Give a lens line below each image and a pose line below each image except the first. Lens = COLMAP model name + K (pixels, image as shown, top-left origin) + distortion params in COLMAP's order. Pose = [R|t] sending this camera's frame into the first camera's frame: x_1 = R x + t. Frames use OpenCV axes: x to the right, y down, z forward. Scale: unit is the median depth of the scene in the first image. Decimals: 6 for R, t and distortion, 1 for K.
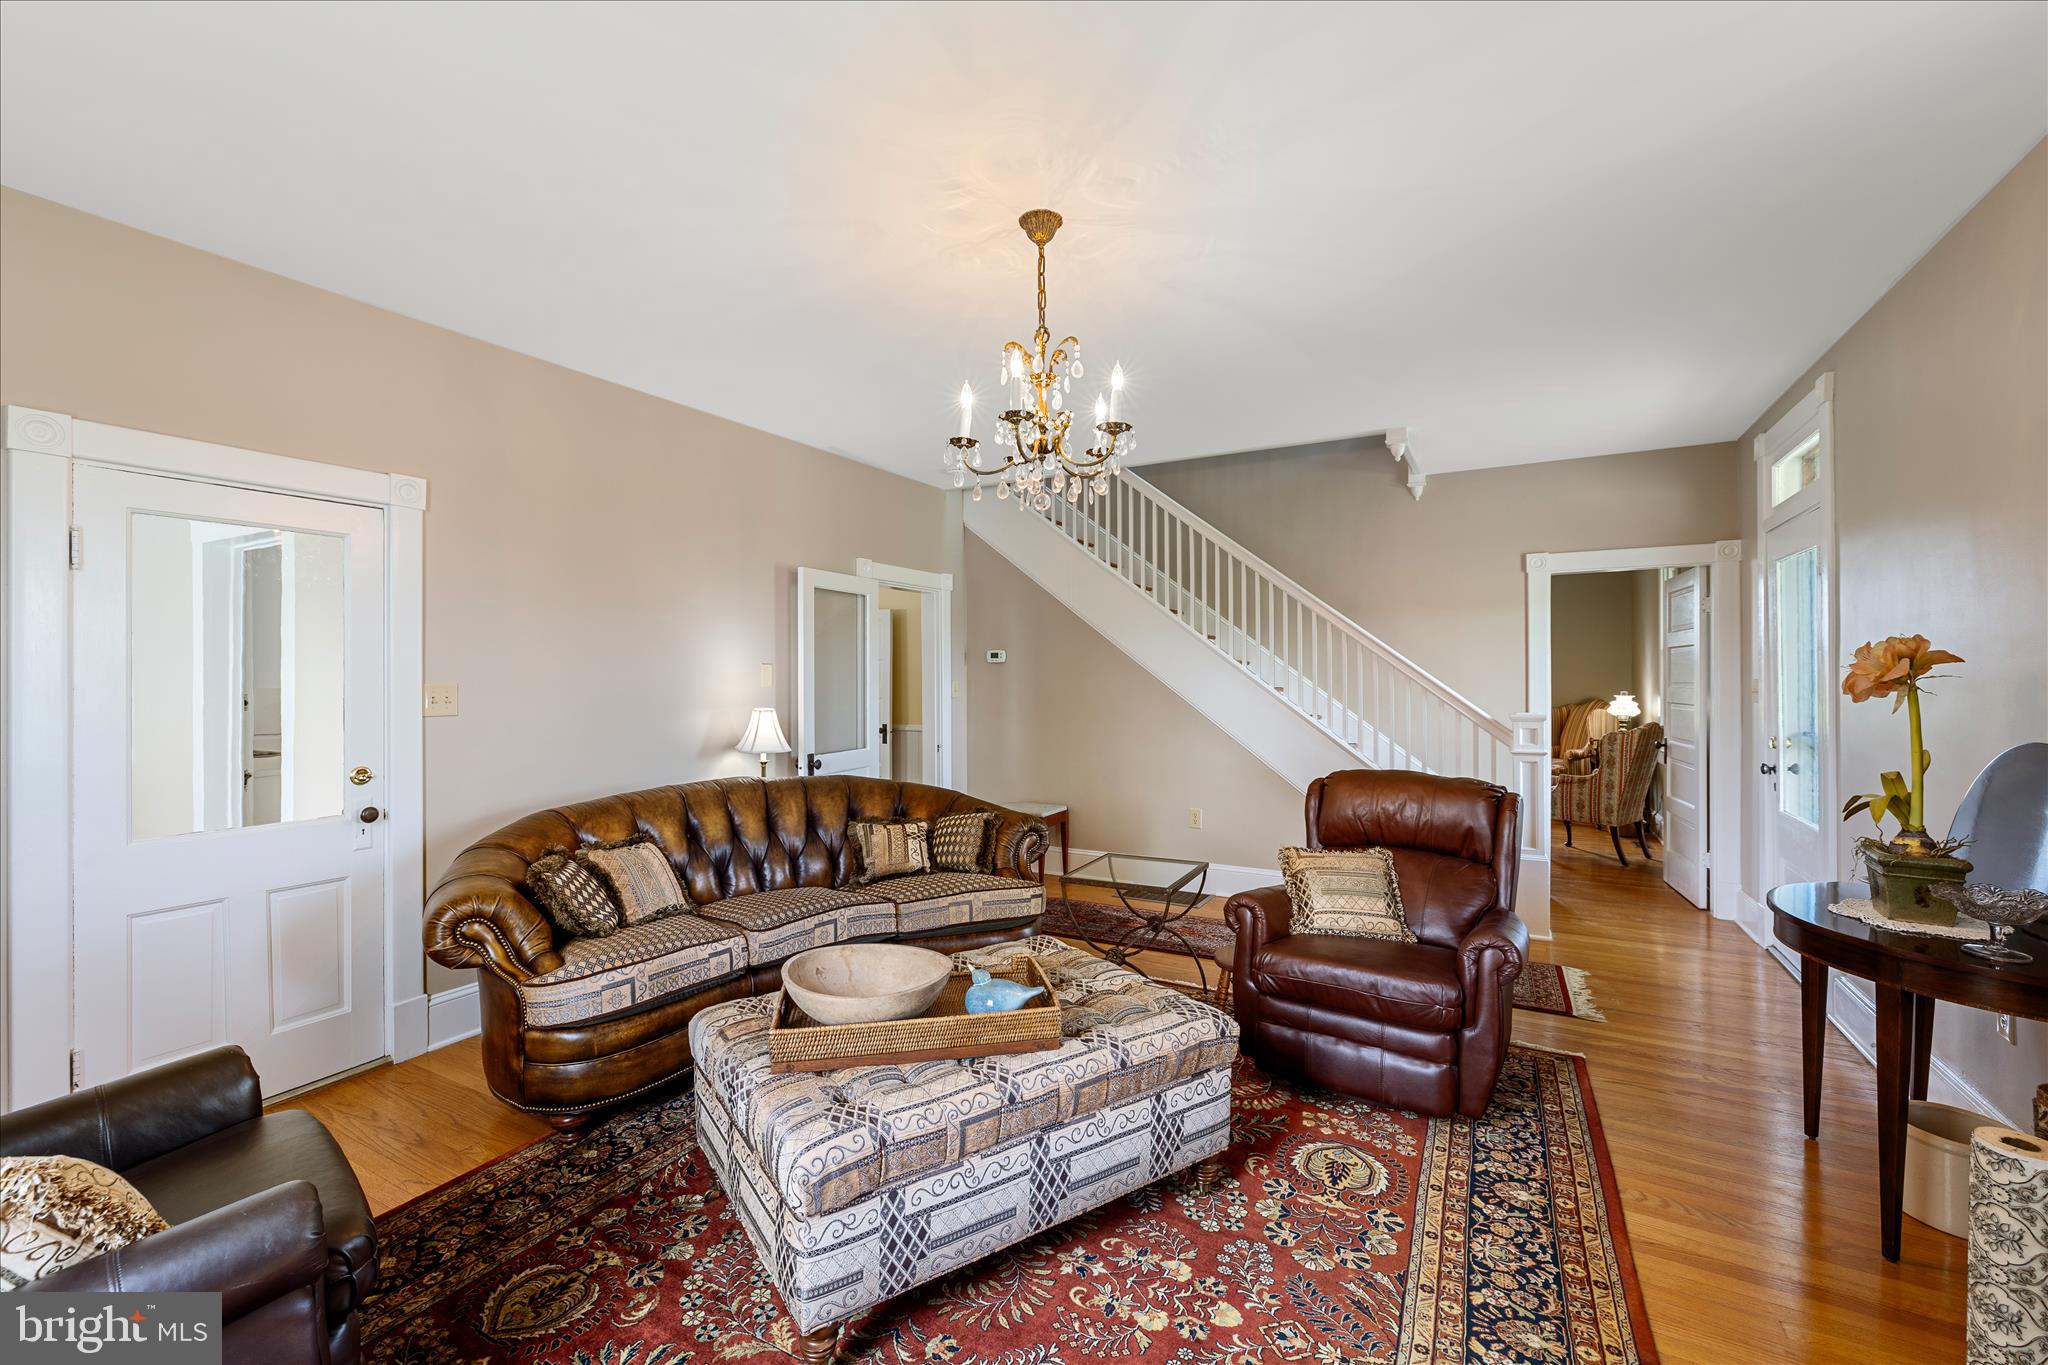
lens RADIAL K [[868.3, 0, 1020.7], [0, 868.3, 670.8], [0, 0, 1]] dist [0.005220, 0.000562]
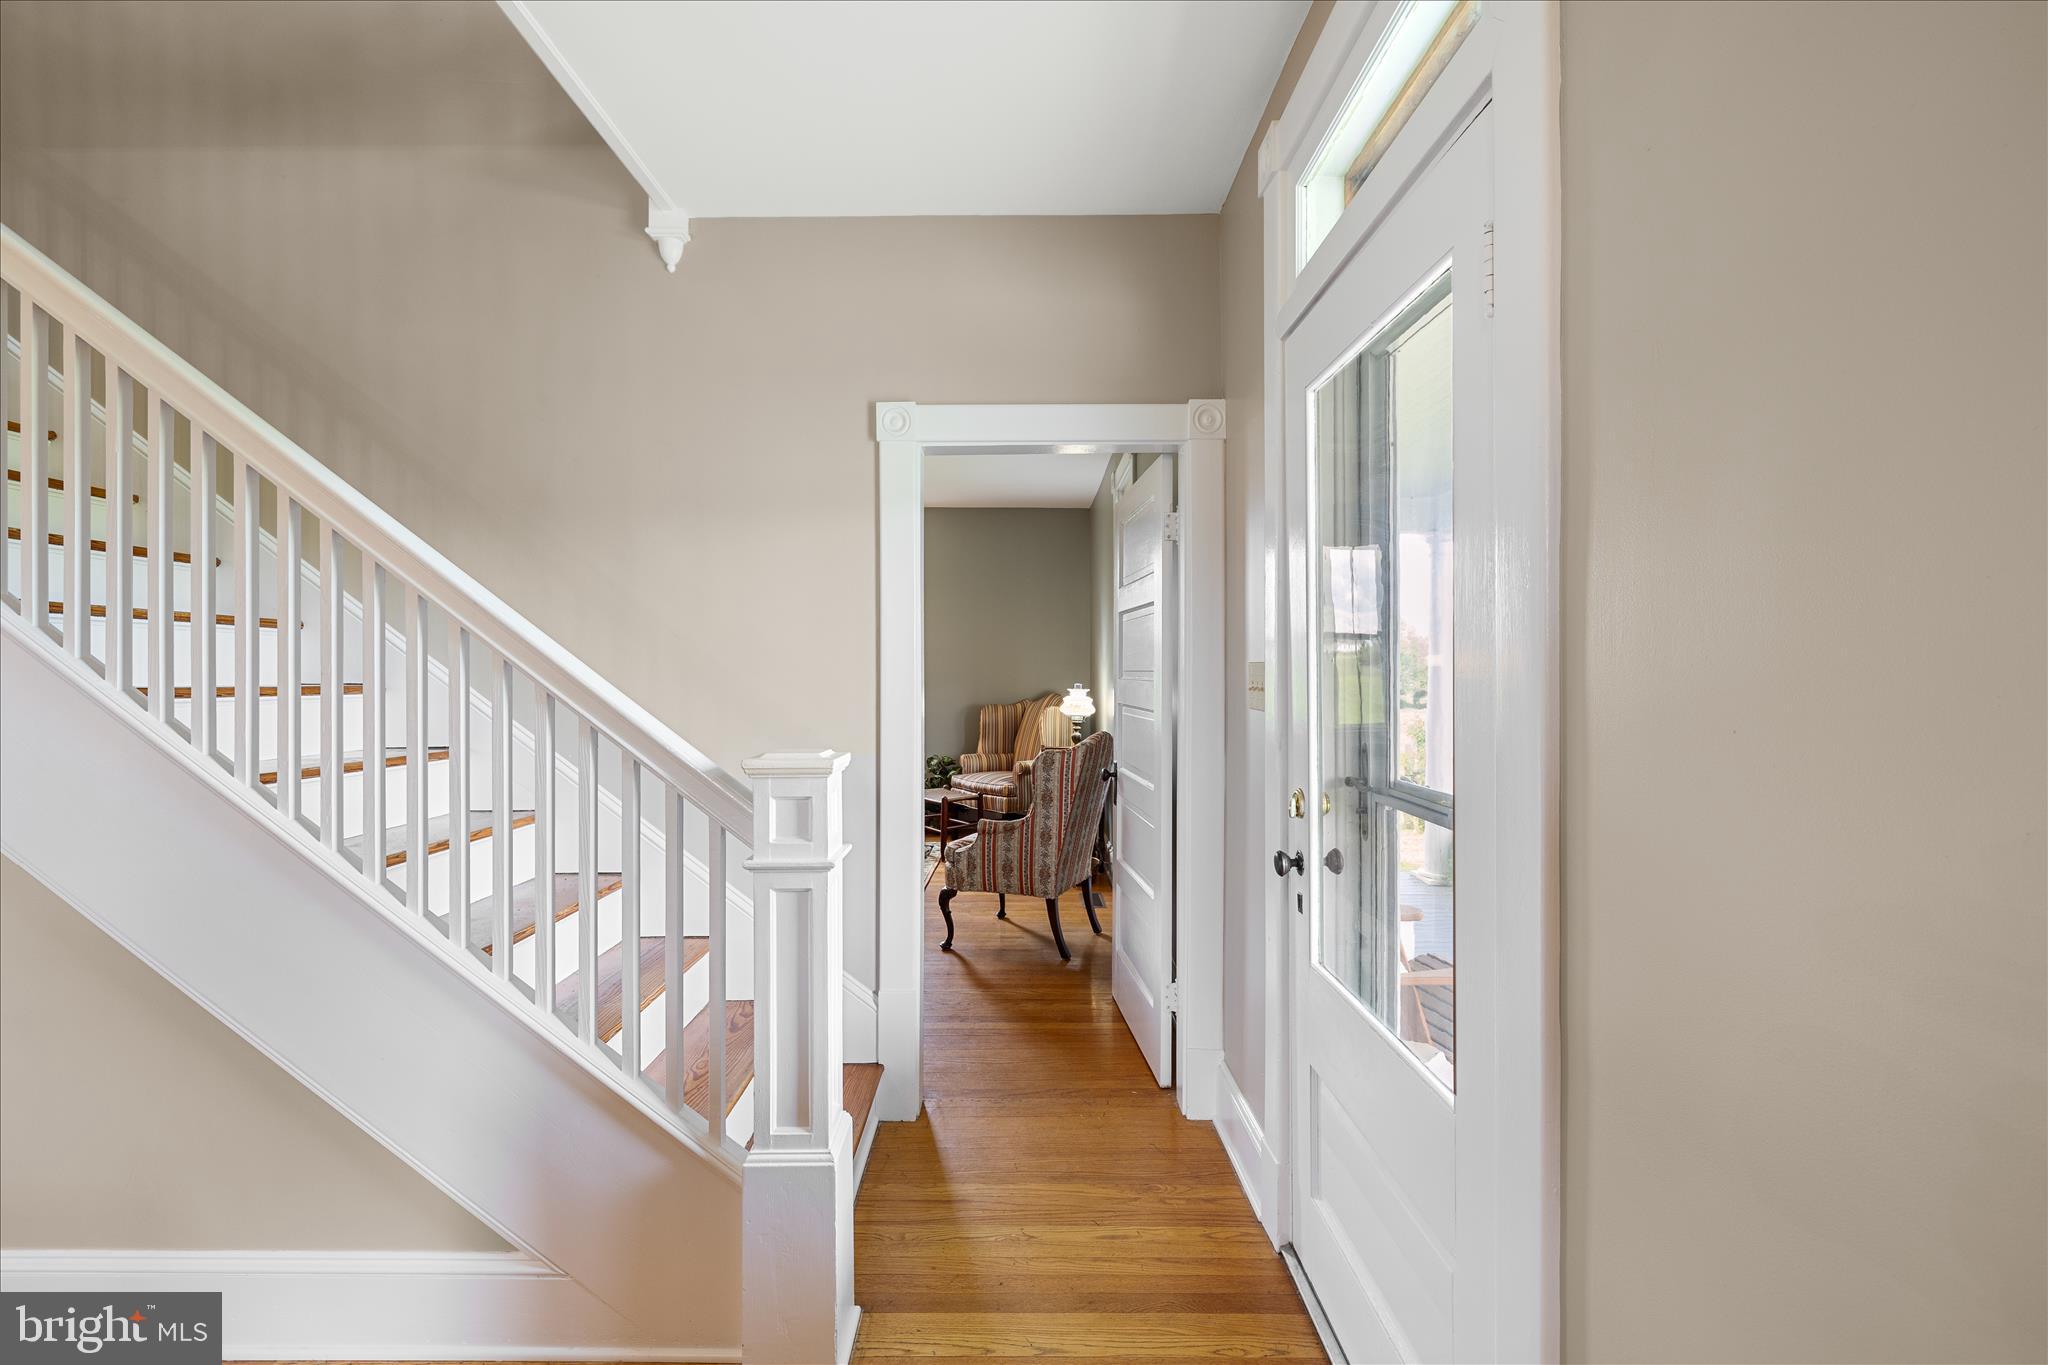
lens RADIAL K [[868.3, 0, 1020.8], [0, 868.3, 671.3], [0, 0, 1]] dist [0.005220, 0.000562]
pose [[0.872414, -0.003089, 0.488758, 0.358673], [-0.001522, 0.999958, 0.009037, 0.008084], [-0.488766, -0.008628, 0.872372, 0.467407]]
